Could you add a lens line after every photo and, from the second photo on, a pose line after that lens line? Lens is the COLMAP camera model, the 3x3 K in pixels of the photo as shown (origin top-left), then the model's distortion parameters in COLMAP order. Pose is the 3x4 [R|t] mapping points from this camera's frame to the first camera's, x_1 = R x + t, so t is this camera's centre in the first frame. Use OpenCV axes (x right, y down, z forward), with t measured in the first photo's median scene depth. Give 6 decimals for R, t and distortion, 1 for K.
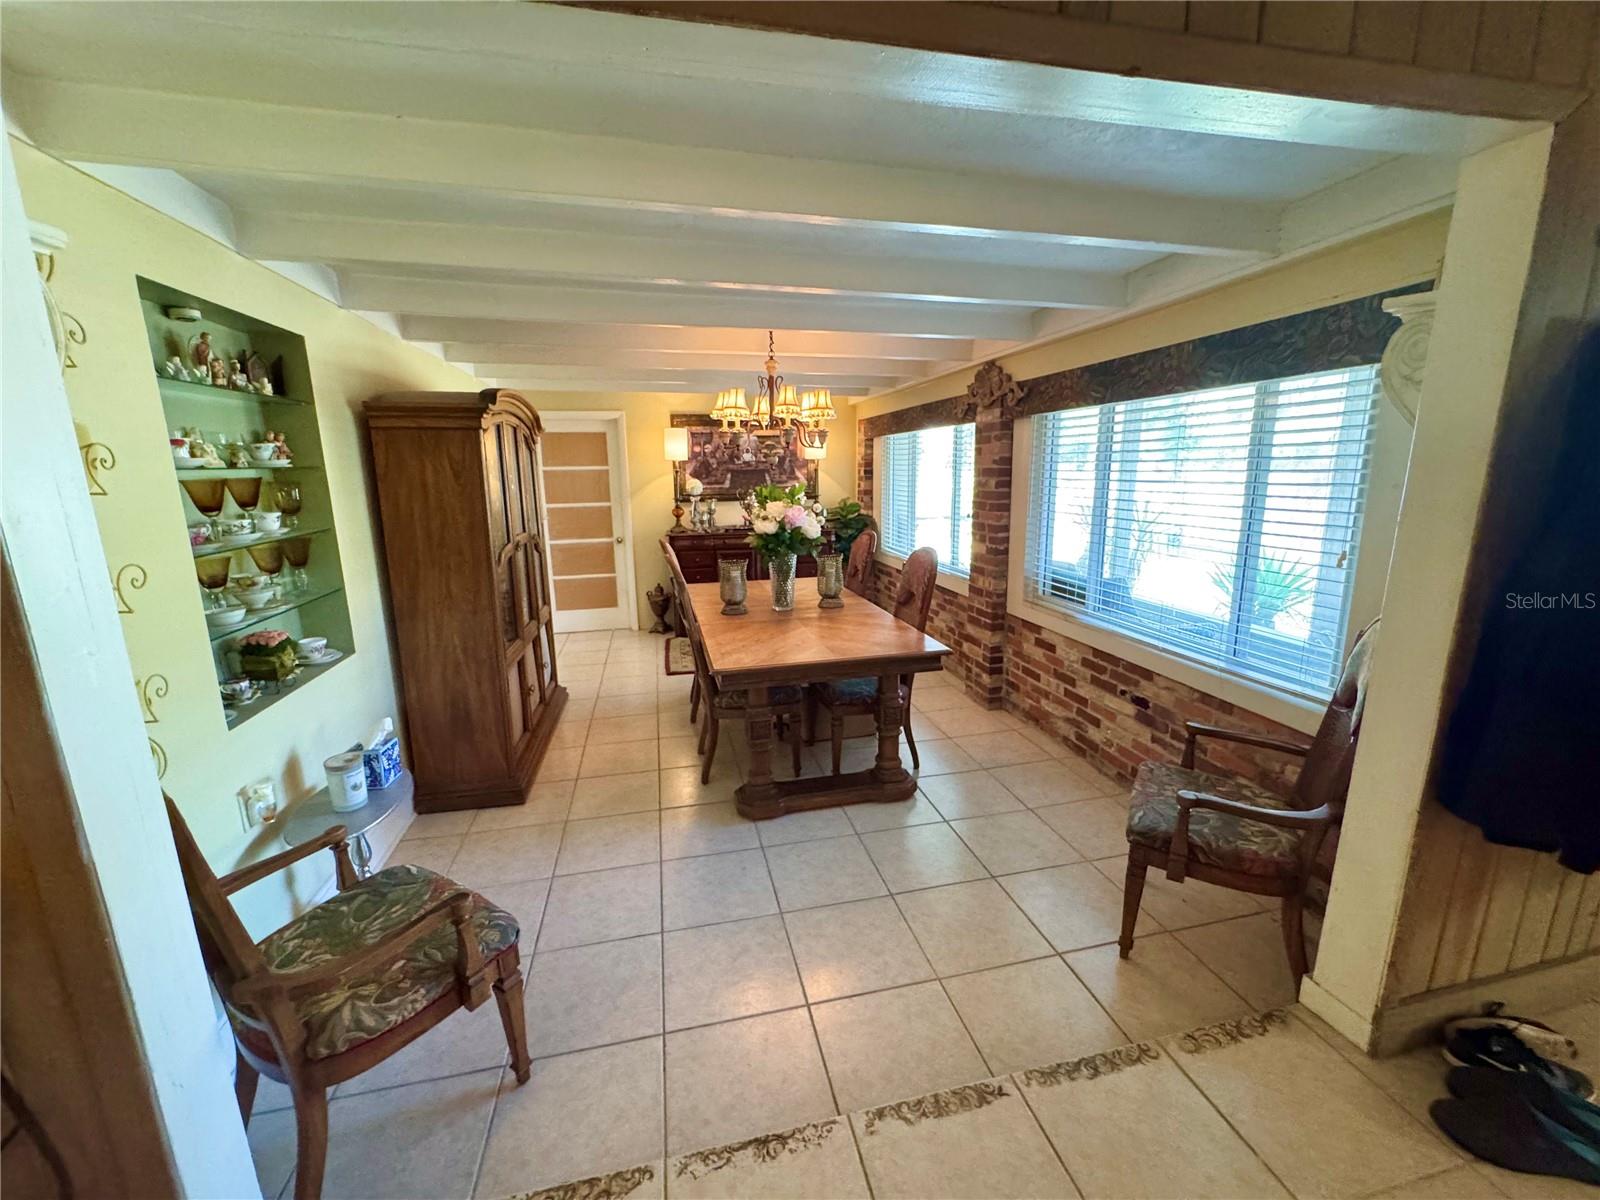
lens RADIAL K [[641.8, 0, 802.6], [0, 641.8, 601.6], [0, 0, 1]] dist [-0.005761, 0.001435]
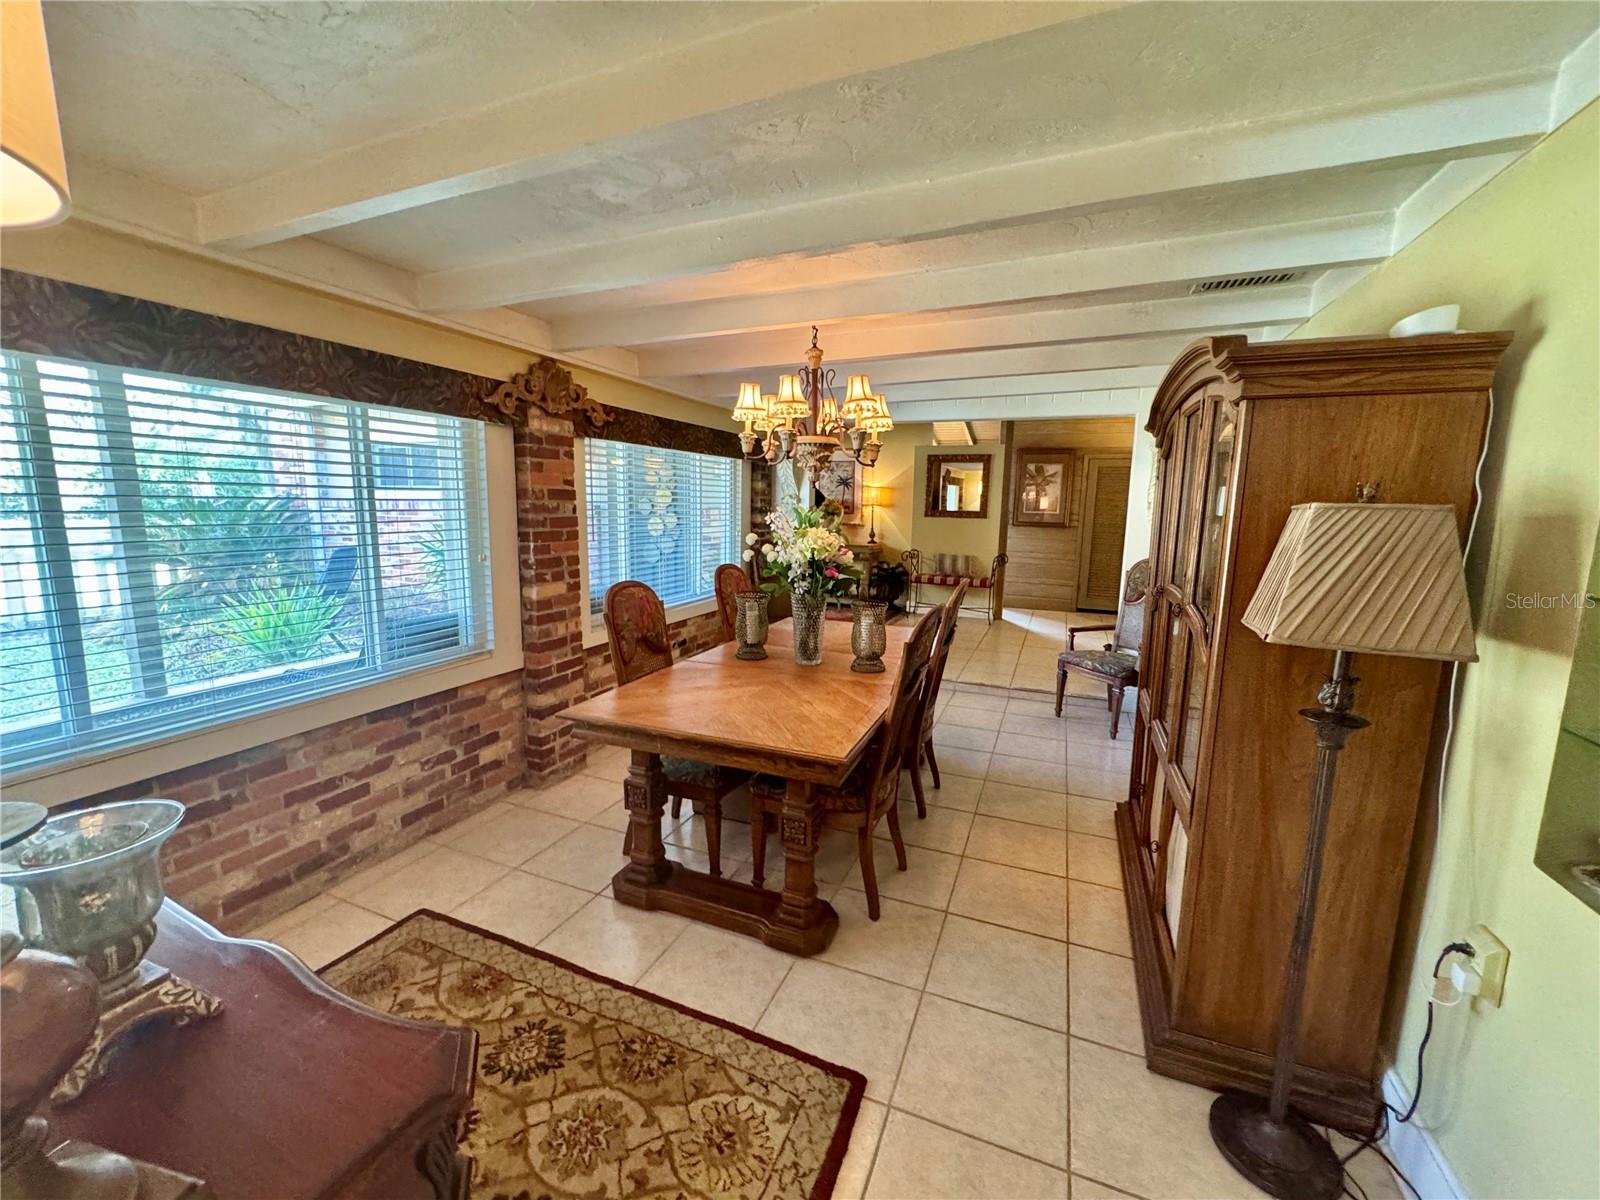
lens RADIAL K [[641.8, 0, 794.2], [0, 641.8, 596.0], [0, 0, 1]] dist [-0.005761, 0.001435]
pose [[-0.816638, -0.082946, 0.571159, -0.481991], [0.112235, 0.947904, 0.298130, -0.322388], [-0.566132, 0.307568, -0.764785, 1.664465]]
